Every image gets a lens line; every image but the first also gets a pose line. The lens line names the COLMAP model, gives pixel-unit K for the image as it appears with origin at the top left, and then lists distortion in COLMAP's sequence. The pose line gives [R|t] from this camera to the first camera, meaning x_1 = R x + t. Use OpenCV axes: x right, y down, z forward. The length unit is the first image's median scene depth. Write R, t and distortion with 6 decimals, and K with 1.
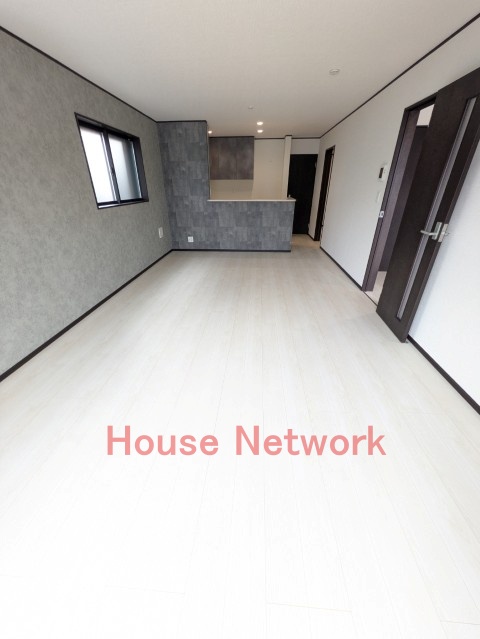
lens RADIAL K [[252.9, 0, 238.1], [0, 252.9, 318.0], [0, 0, 1]] dist [-0.000592, 0.001147]
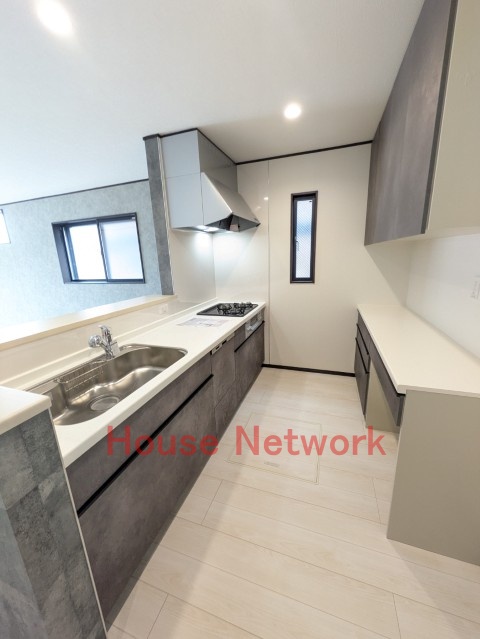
lens RADIAL K [[252.9, 0, 238.3], [0, 252.9, 318.4], [0, 0, 1]] dist [-0.000592, 0.001147]
pose [[-0.272218, 0.243479, -0.930922, 0.293125], [-0.410885, 0.845407, 0.341263, -0.681476], [0.870098, 0.475400, -0.130093, 1.267747]]
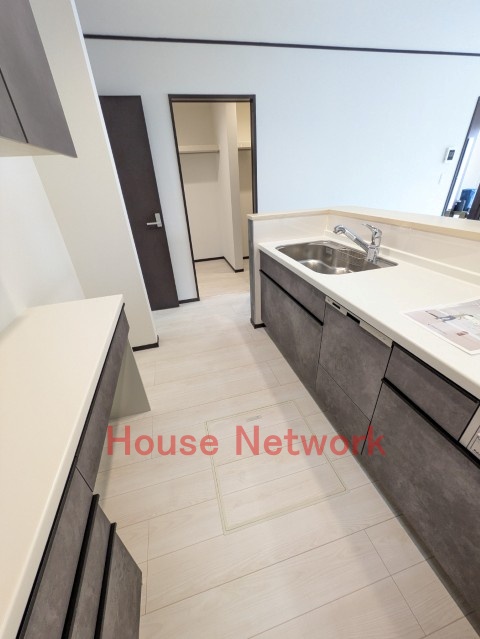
lens RADIAL K [[252.9, 0, 239.4], [0, 252.9, 320.1], [0, 0, 1]] dist [-0.000592, 0.001147]
pose [[-0.323793, -0.447532, 0.833591, -0.187589], [0.489832, 0.674491, 0.552382, -0.683750], [-0.809458, 0.587177, 0.000820, 1.298239]]
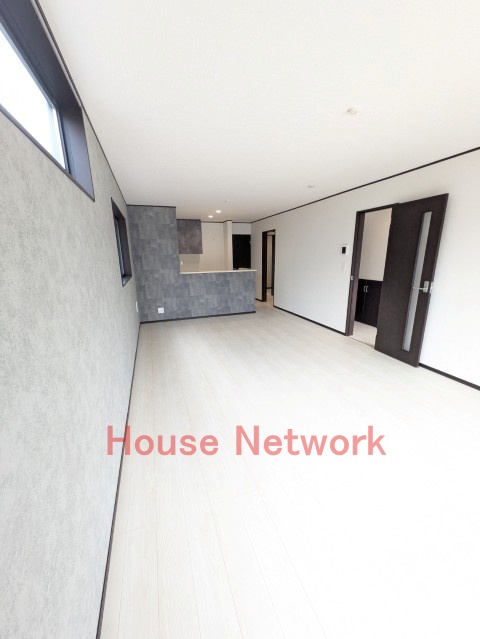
lens RADIAL K [[252.9, 0, 238.2], [0, 252.9, 319.8], [0, 0, 1]] dist [-0.000592, 0.001147]
pose [[0.921756, -0.106955, 0.372728, -0.322003], [0.192308, 0.960762, -0.199885, -0.026092], [-0.336724, 0.255924, 0.906157, 0.023979]]
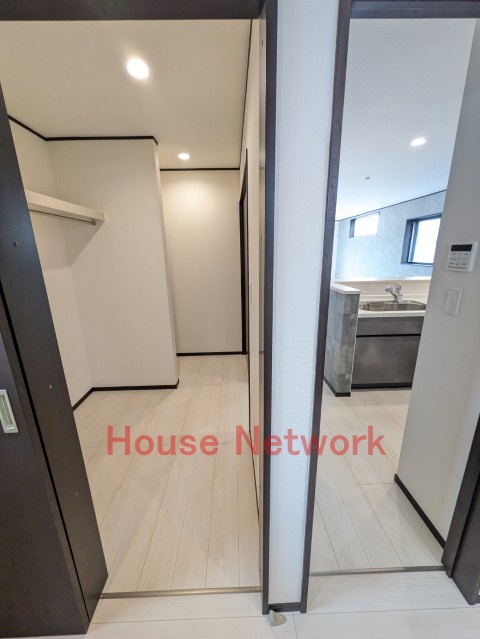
lens RADIAL K [[252.9, 0, 240.2], [0, 252.9, 316.6], [0, 0, 1]] dist [-0.000592, 0.001147]
pose [[-0.995746, 0.041584, -0.082226, 0.458039], [-0.024759, 0.738806, 0.673464, -0.824234], [0.088754, 0.672634, -0.734633, 1.522706]]
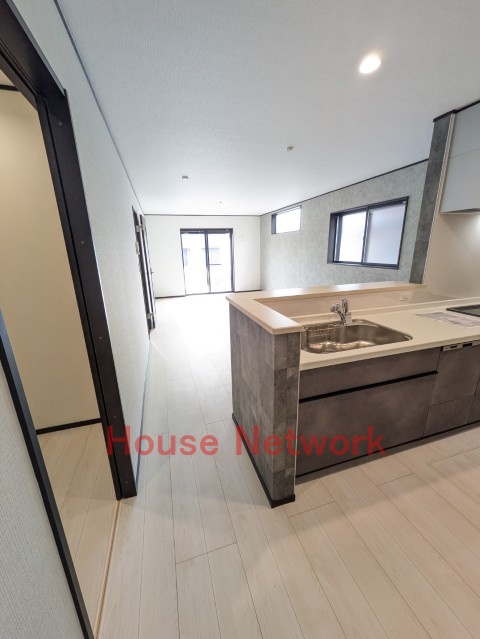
lens RADIAL K [[252.9, 0, 239.1], [0, 252.9, 318.5], [0, 0, 1]] dist [-0.000592, 0.001147]
pose [[-0.934740, 0.117638, -0.335294, 0.340410], [-0.143840, 0.737566, 0.659777, -0.713485], [0.324917, 0.664949, -0.672512, 1.318587]]
